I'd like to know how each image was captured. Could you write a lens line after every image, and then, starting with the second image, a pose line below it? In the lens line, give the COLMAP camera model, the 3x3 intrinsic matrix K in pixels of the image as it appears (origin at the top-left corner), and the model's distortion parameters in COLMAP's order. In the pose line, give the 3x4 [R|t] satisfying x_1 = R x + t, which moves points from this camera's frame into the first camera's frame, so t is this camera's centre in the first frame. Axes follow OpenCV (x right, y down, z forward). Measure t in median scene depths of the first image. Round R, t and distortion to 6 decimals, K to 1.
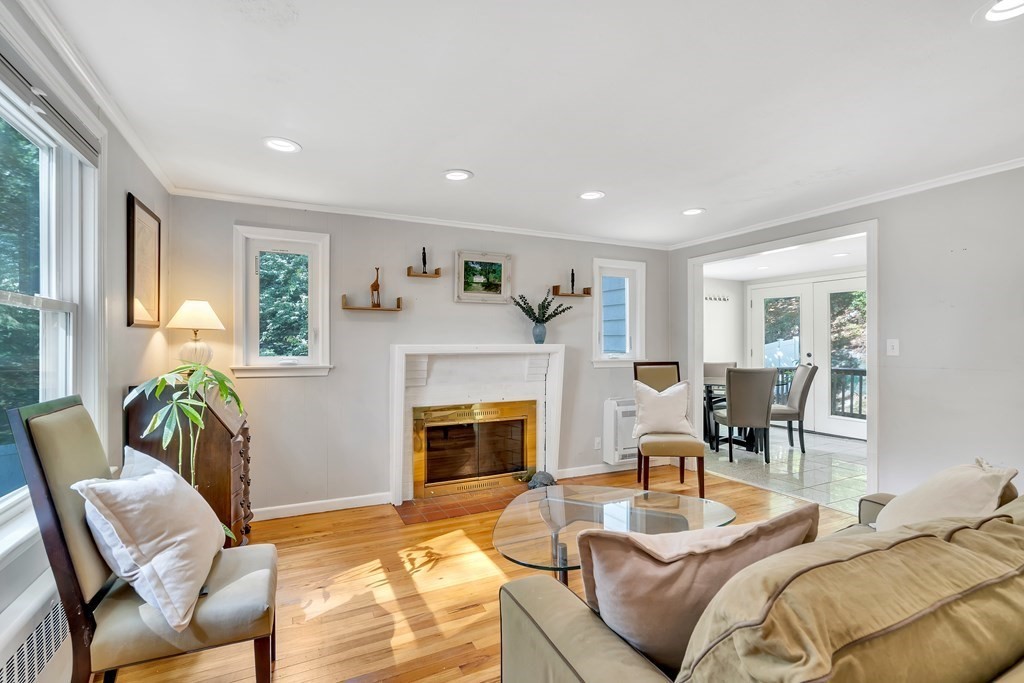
lens RADIAL K [[469.4, 0, 510.0], [0, 469.4, 341.3], [0, 0, 1]] dist [-0.005815, -0.001017]
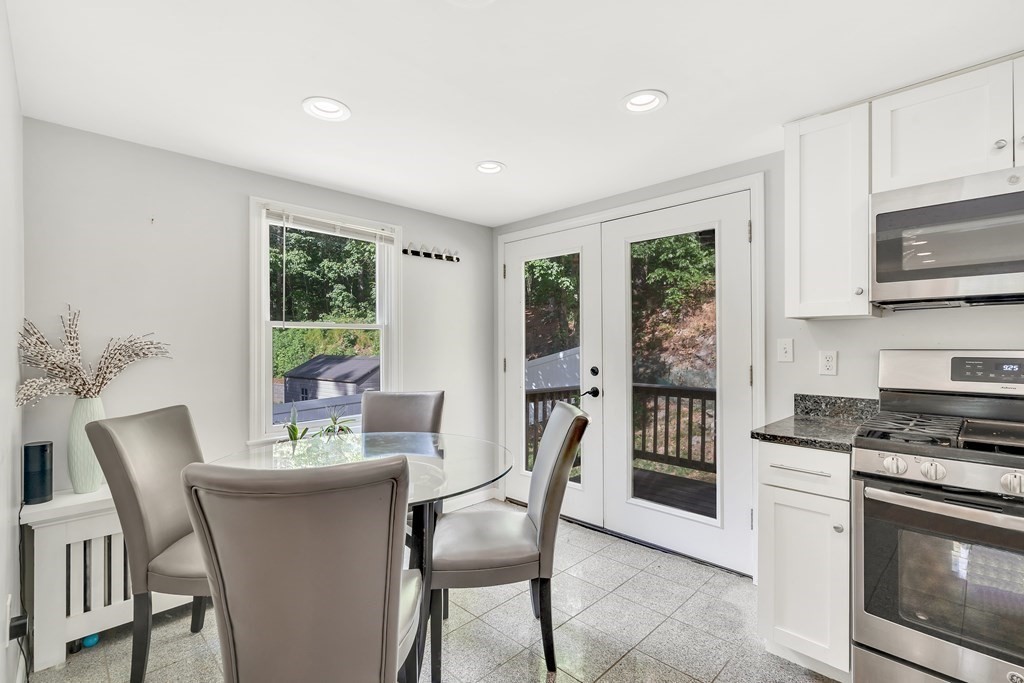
lens RADIAL K [[469.4, 0, 512.1], [0, 469.4, 342.6], [0, 0, 1]] dist [-0.005815, -0.001017]
pose [[0.949463, 0.003501, 0.313859, 0.183369], [-0.004494, 0.999987, 0.002440, -0.000763], [-0.313847, -0.003728, 0.949466, 0.255212]]
